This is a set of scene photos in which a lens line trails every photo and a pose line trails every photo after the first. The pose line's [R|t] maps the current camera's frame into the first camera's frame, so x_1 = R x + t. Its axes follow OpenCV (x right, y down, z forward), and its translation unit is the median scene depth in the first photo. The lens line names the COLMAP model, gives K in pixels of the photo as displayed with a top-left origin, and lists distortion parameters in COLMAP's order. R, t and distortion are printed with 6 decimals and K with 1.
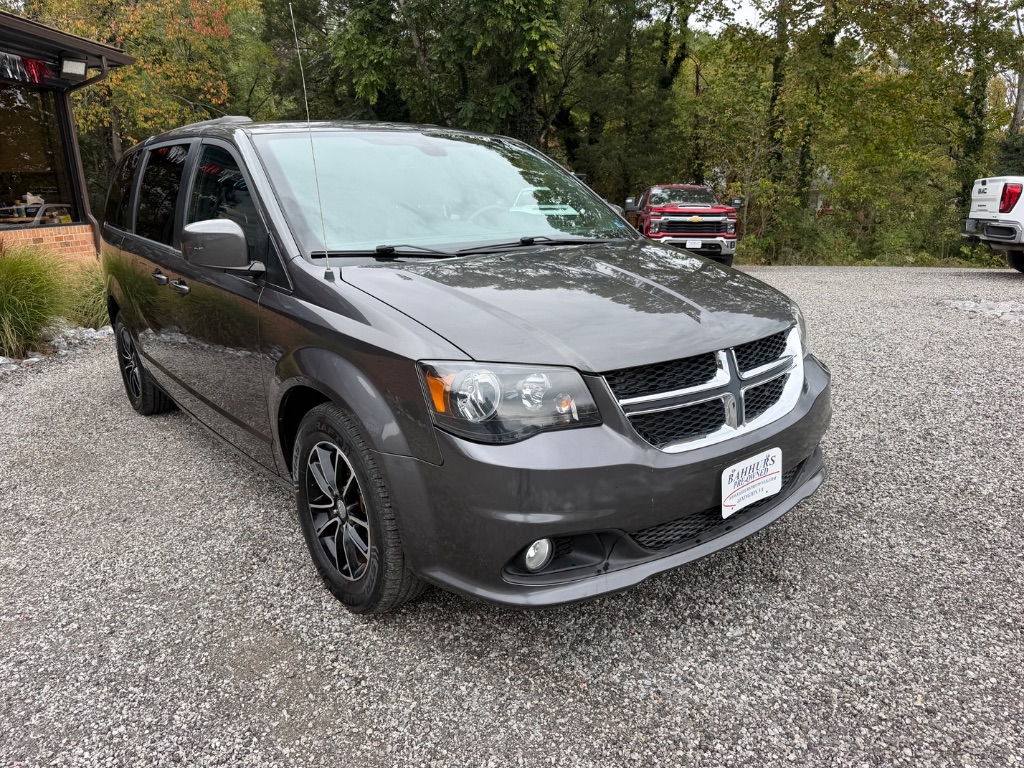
lens RADIAL K [[737.4, 0, 505.1], [0, 737.4, 384.2], [0, 0, 1]] dist [0.001451, -0.006017]
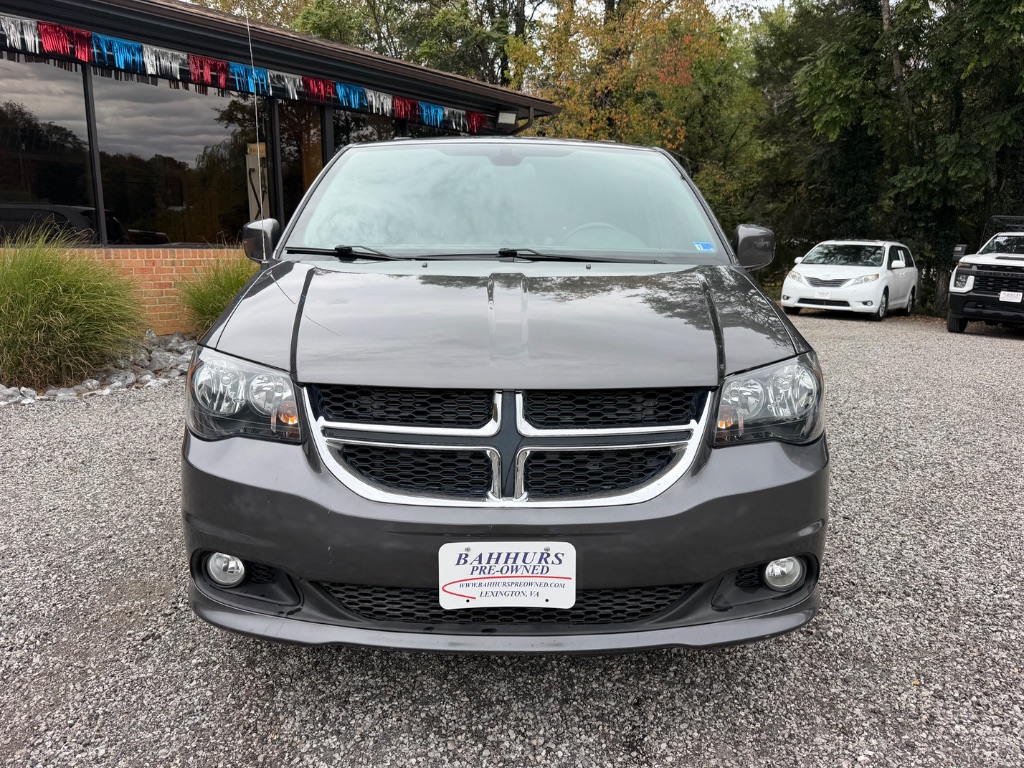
lens RADIAL K [[737.4, 0, 505.1], [0, 737.4, 384.2], [0, 0, 1]] dist [0.001451, -0.006017]
pose [[0.787138, 0.151162, -0.597967, 0.196059], [-0.186754, 0.982403, 0.002509, -0.014343], [0.587824, 0.109698, 0.801517, 0.105511]]
